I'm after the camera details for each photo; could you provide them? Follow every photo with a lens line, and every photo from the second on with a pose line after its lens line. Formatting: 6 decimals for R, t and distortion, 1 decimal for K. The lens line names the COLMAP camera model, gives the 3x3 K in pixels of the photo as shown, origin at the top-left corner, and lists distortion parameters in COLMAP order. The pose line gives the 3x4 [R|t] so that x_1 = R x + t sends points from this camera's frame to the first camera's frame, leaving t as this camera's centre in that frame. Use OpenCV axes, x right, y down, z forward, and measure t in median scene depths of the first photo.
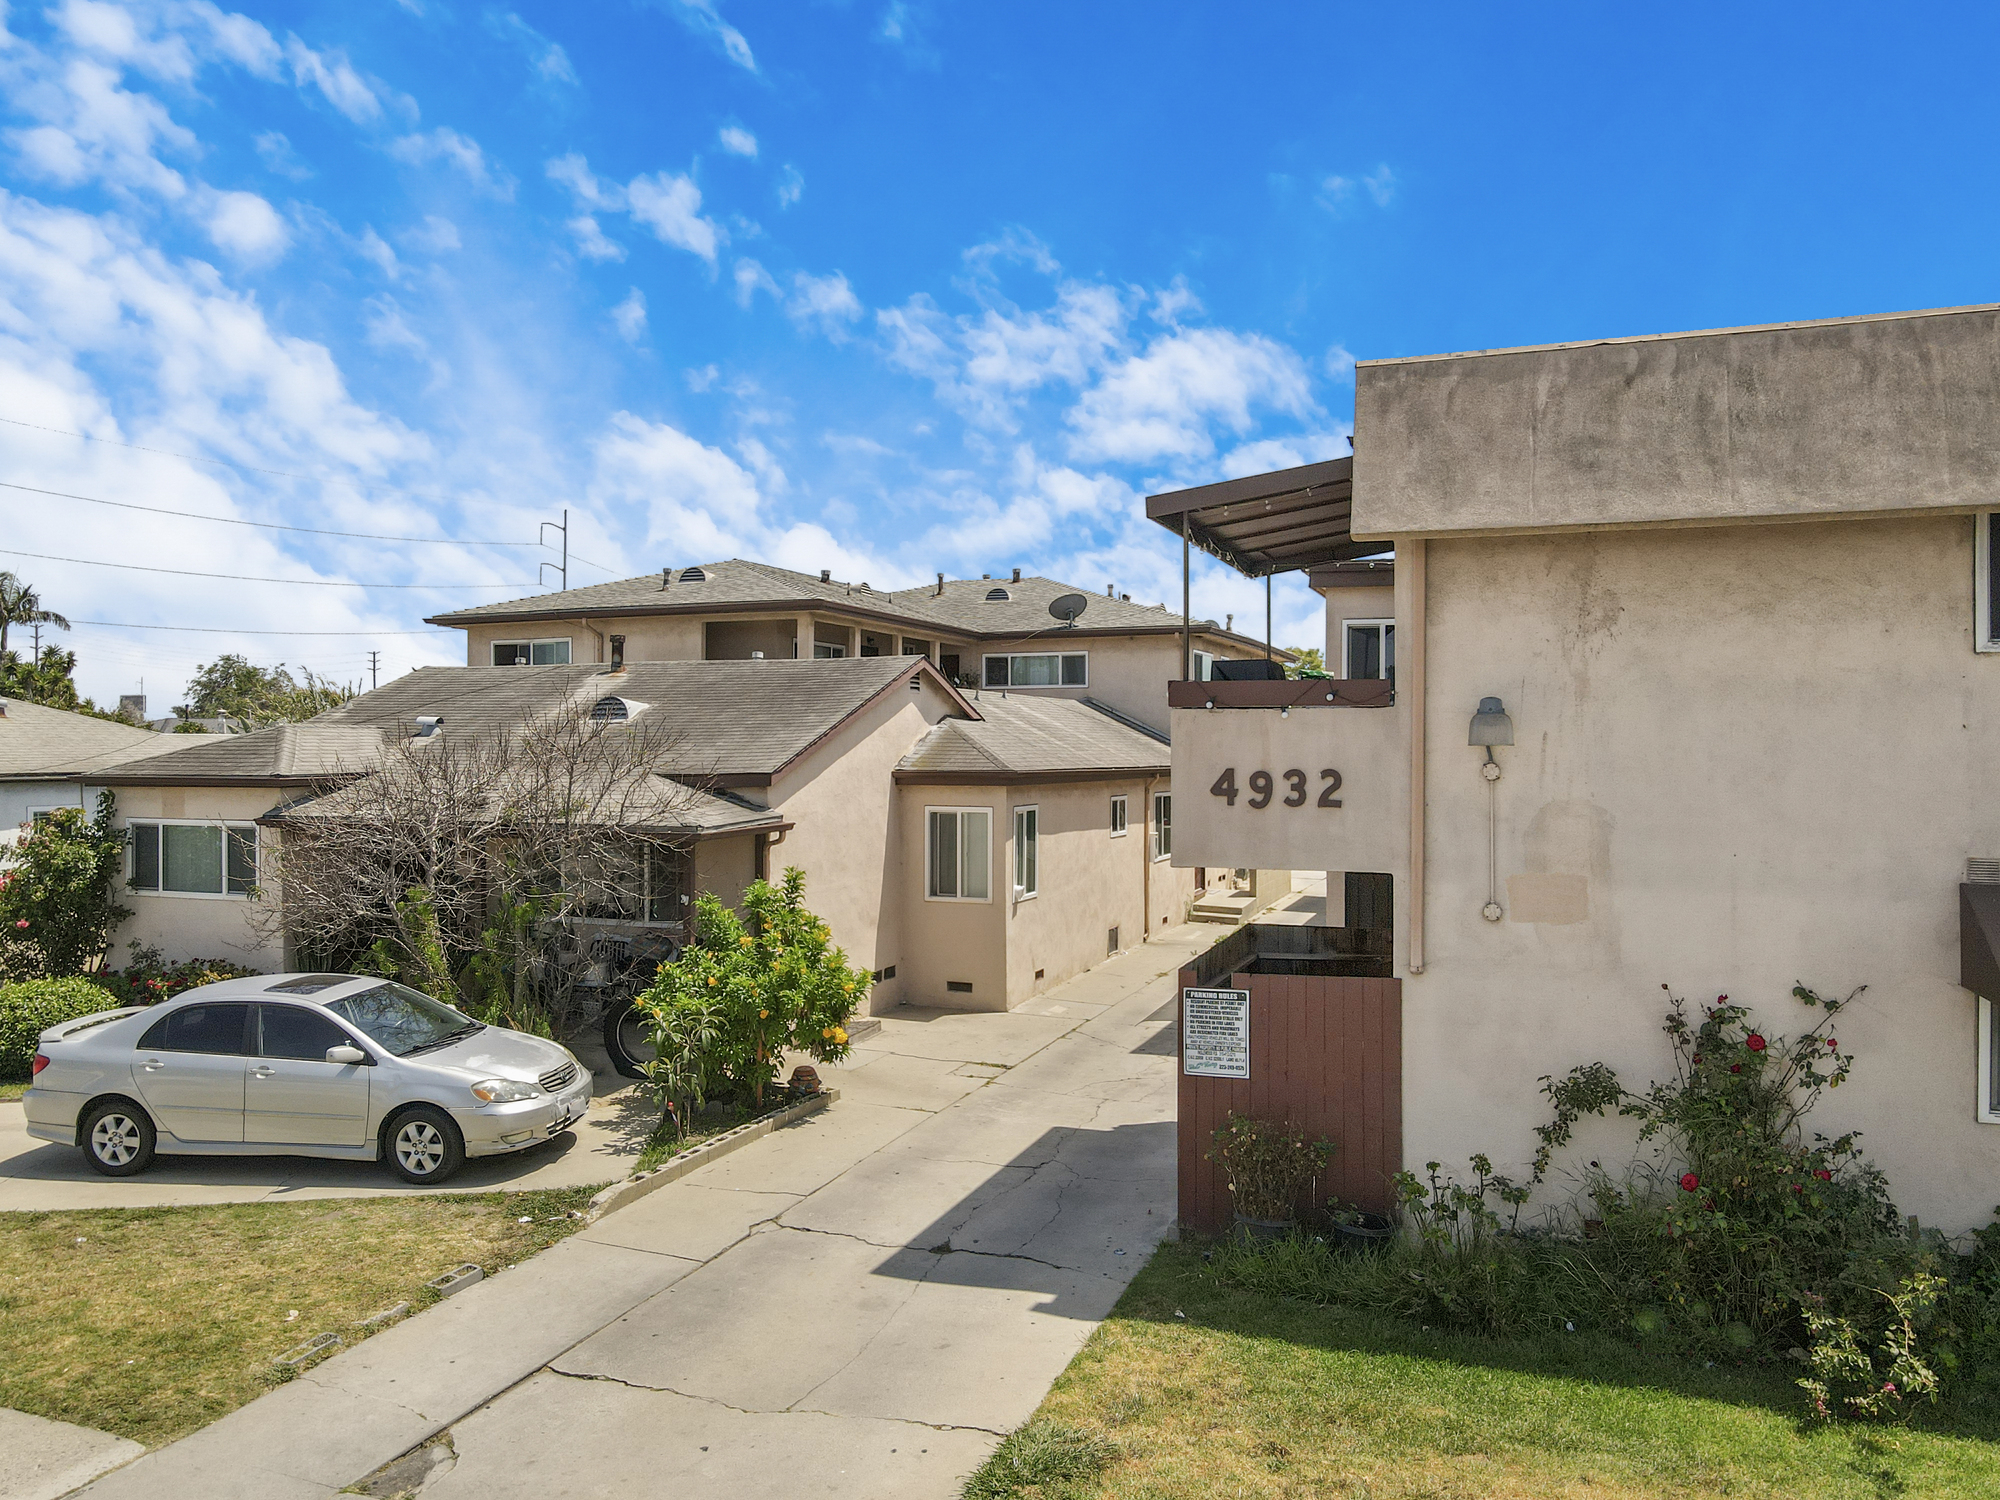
lens RADIAL K [[1472.9, 0, 992.4], [0, 1472.9, 740.0], [0, 0, 1]] dist [0.011226, 0.002478]
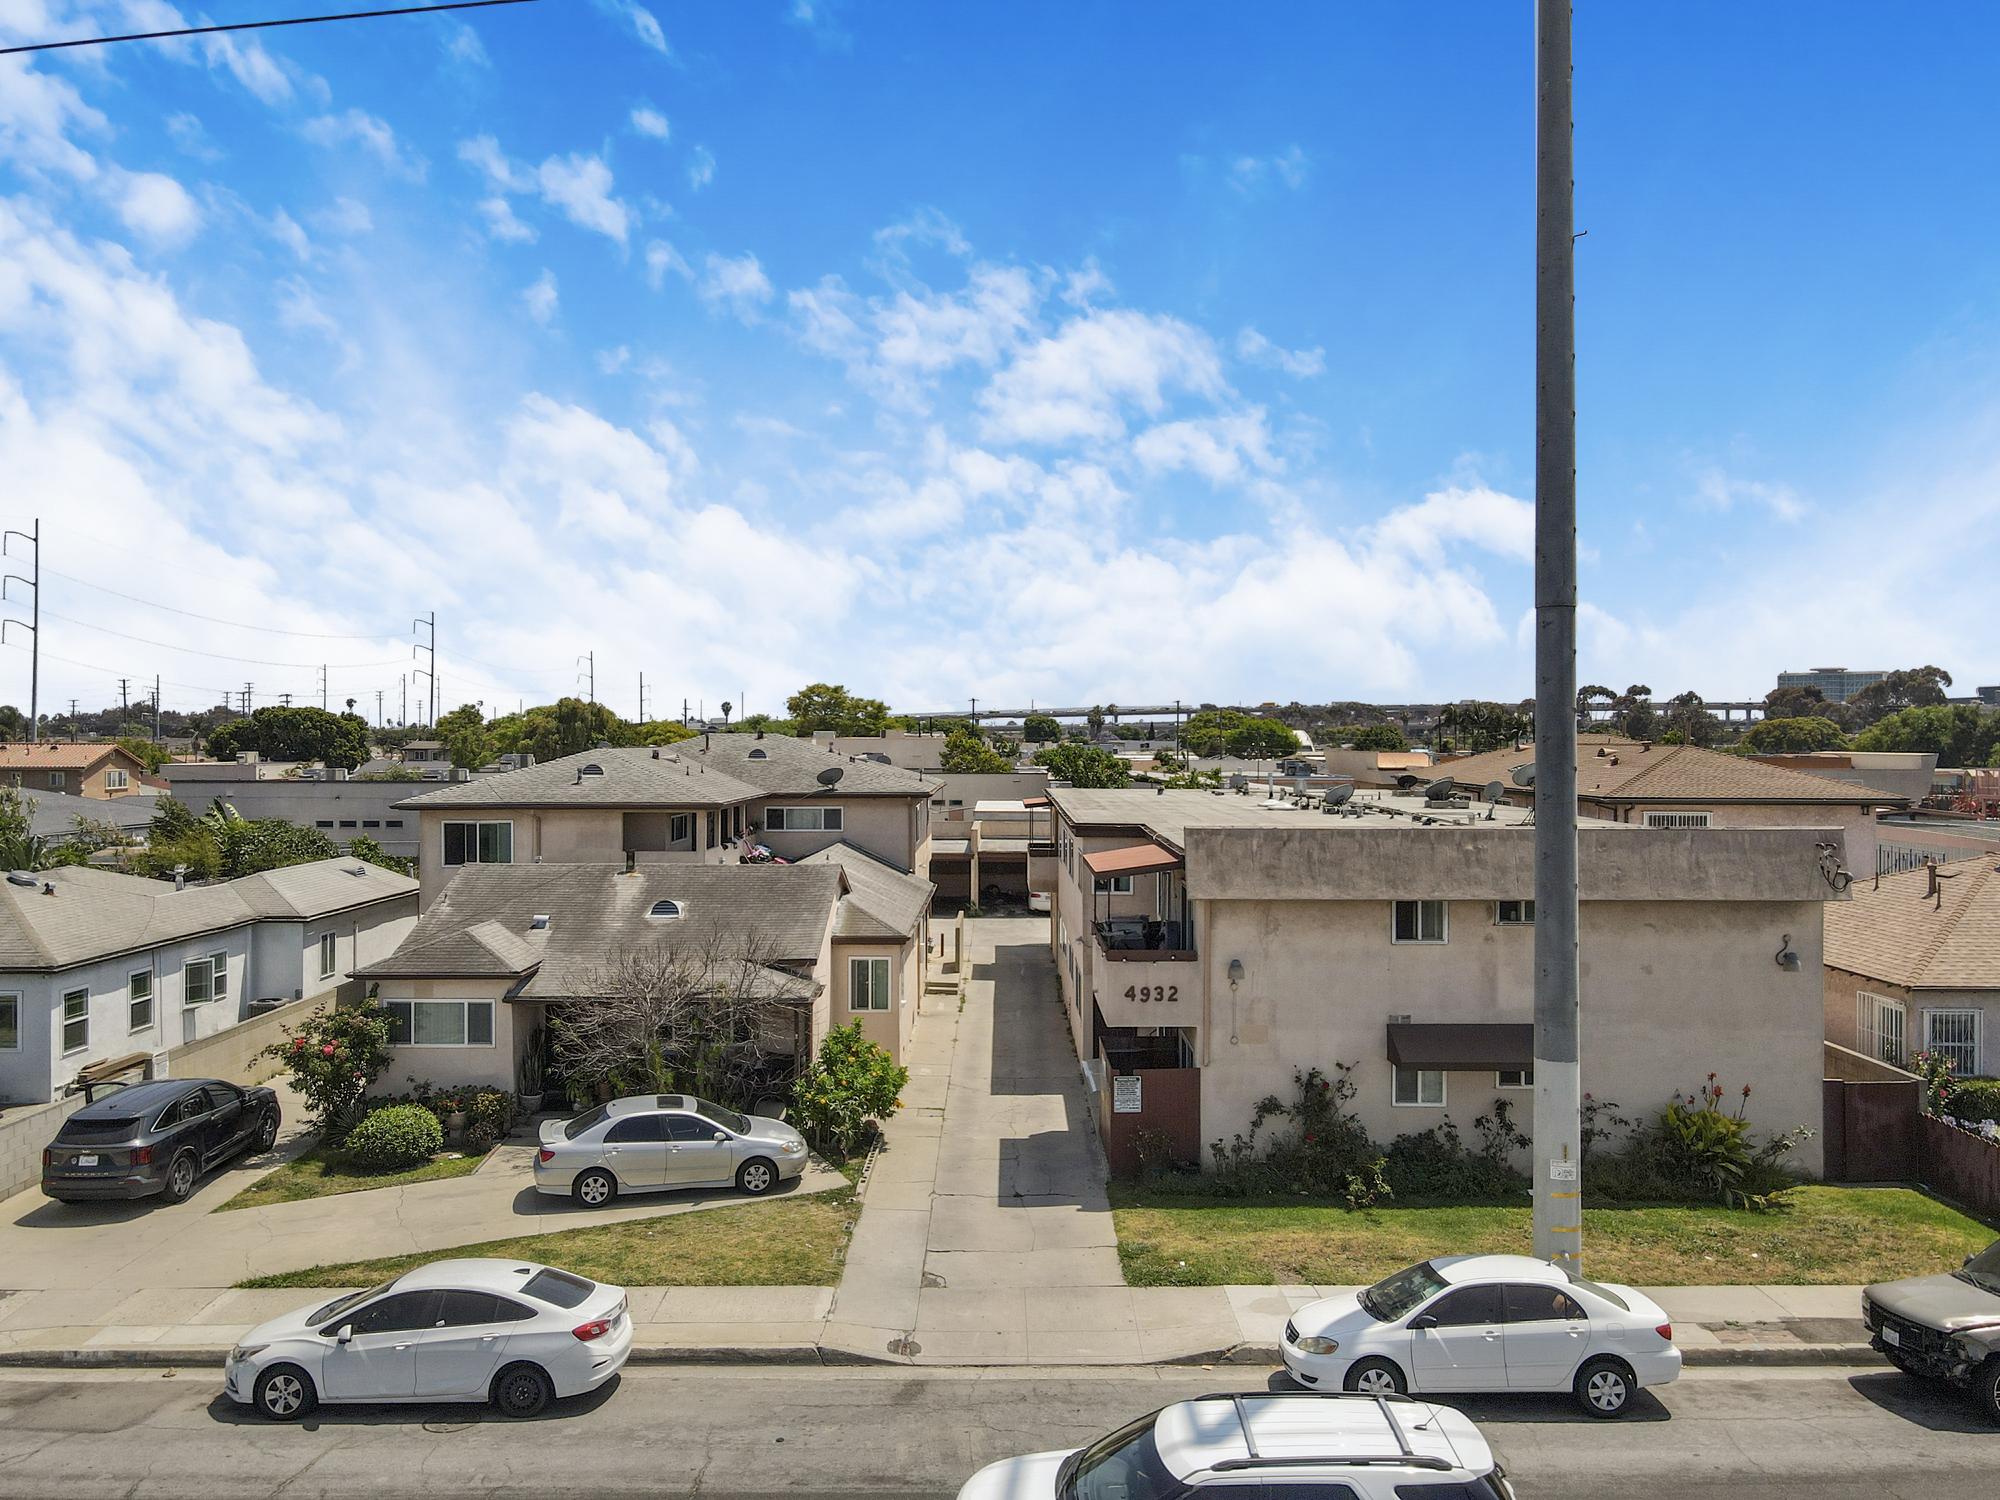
lens RADIAL K [[1472.9, 0, 995.5], [0, 1472.9, 749.9], [0, 0, 1]] dist [0.011226, 0.002478]
pose [[0.936087, -0.002958, 0.351756, -0.956475], [-0.001578, 0.999919, 0.012608, -0.422887], [-0.351765, -0.012357, 0.936007, -1.264301]]
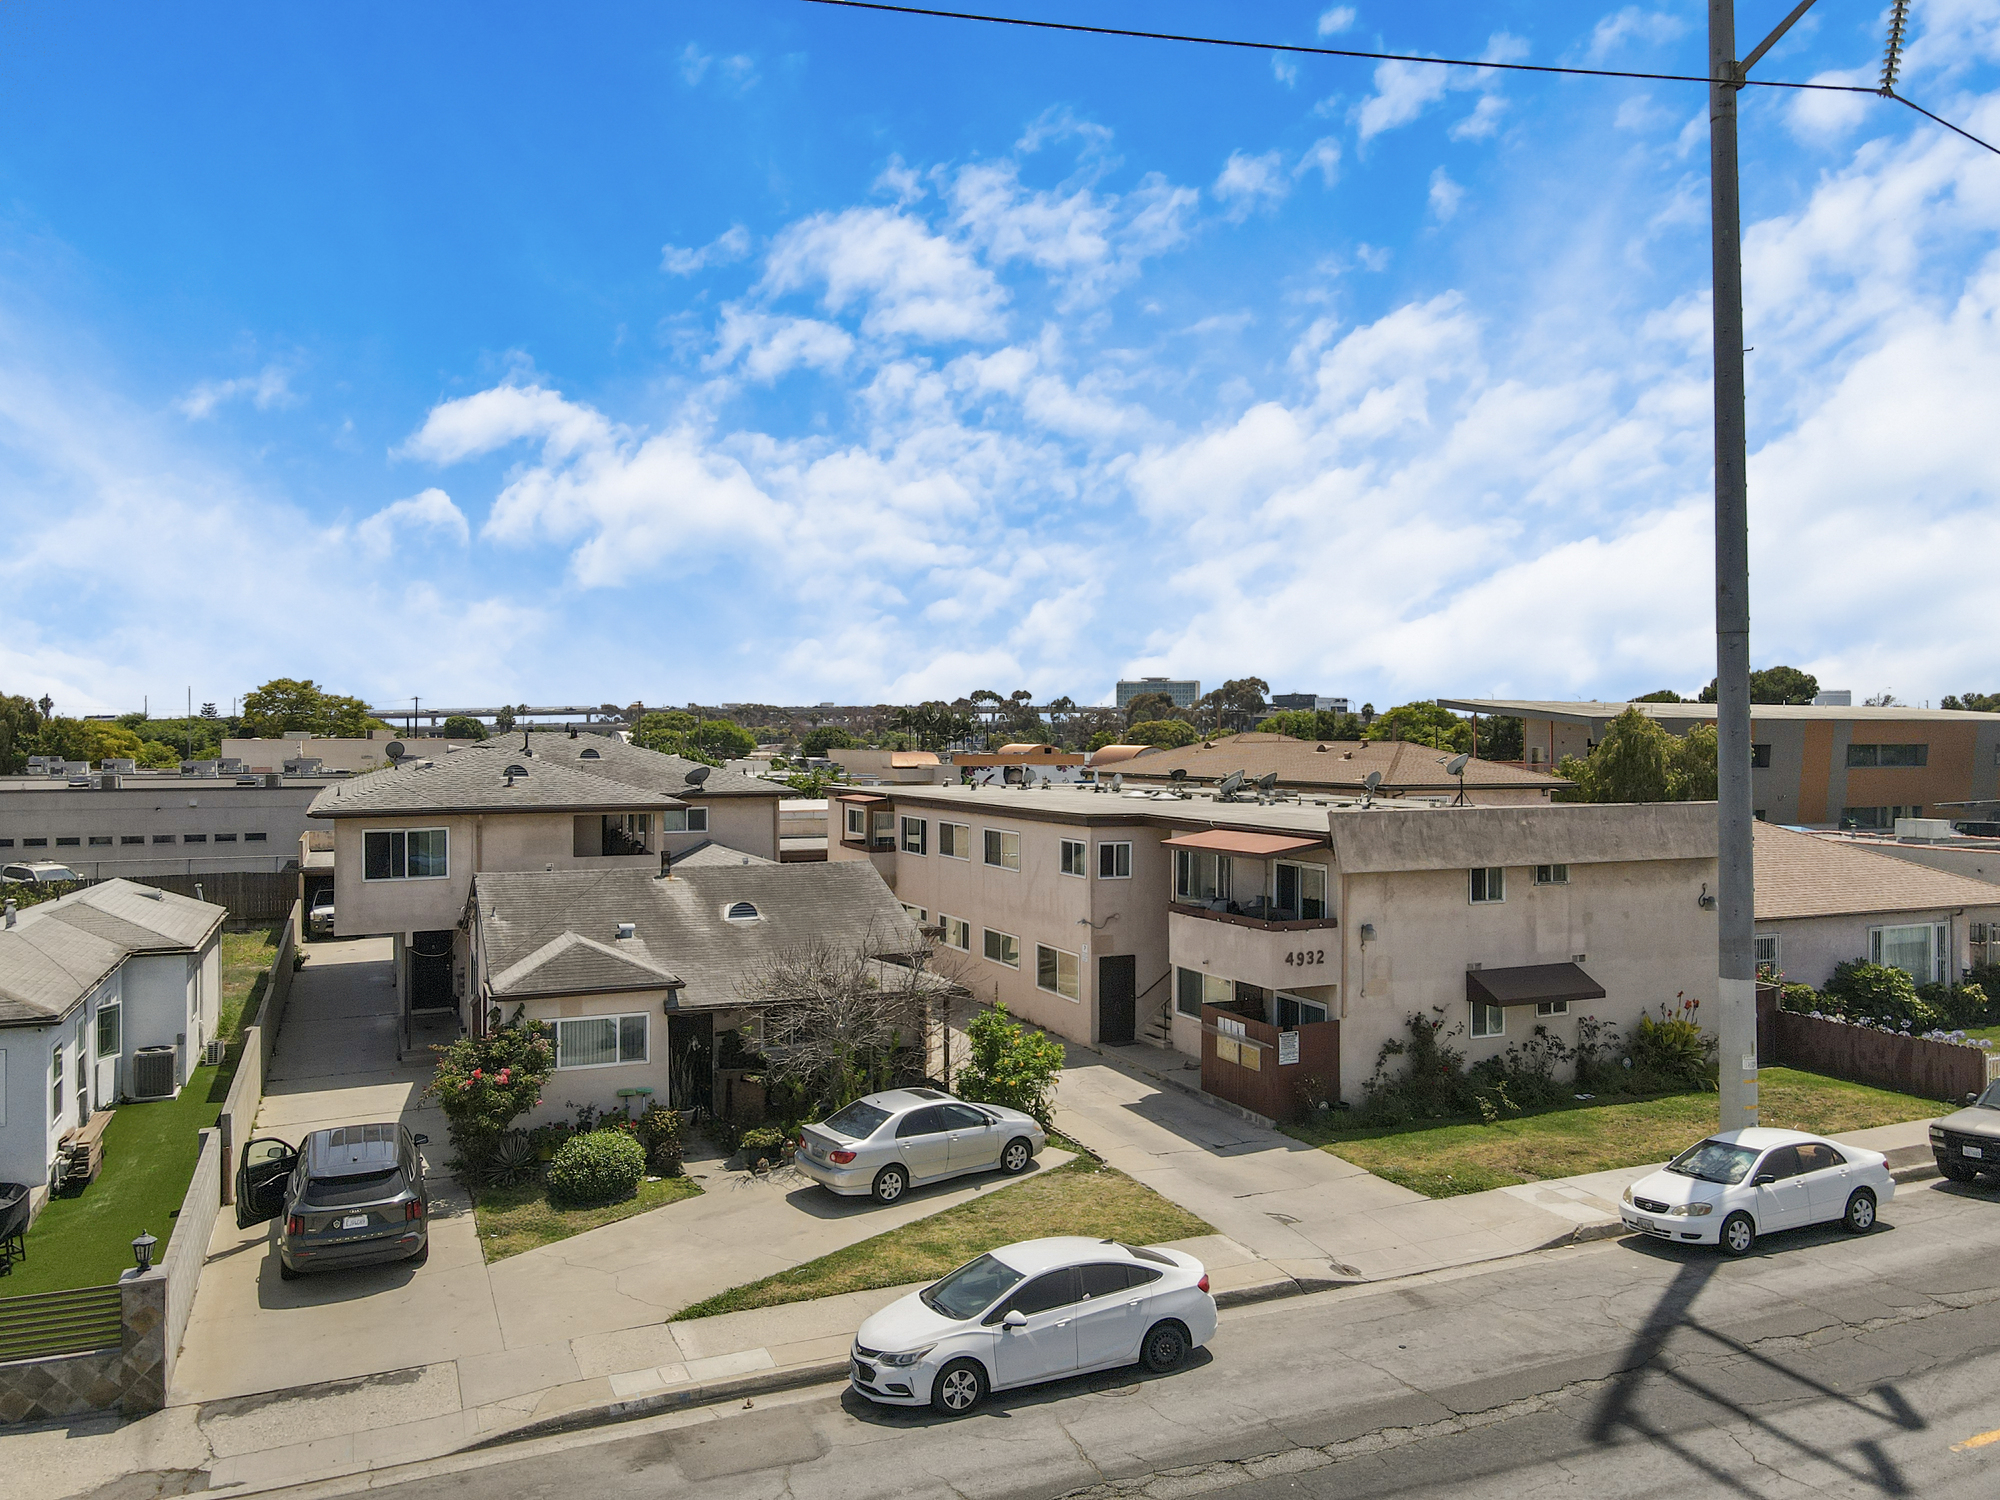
lens RADIAL K [[1472.9, 0, 995.7], [0, 1472.9, 744.9], [0, 0, 1]] dist [0.011226, 0.002478]
pose [[0.713825, -0.004566, 0.700310, -2.290569], [-0.001270, 0.999969, 0.007814, -0.412364], [-0.700323, -0.006467, 0.713797, -0.620830]]
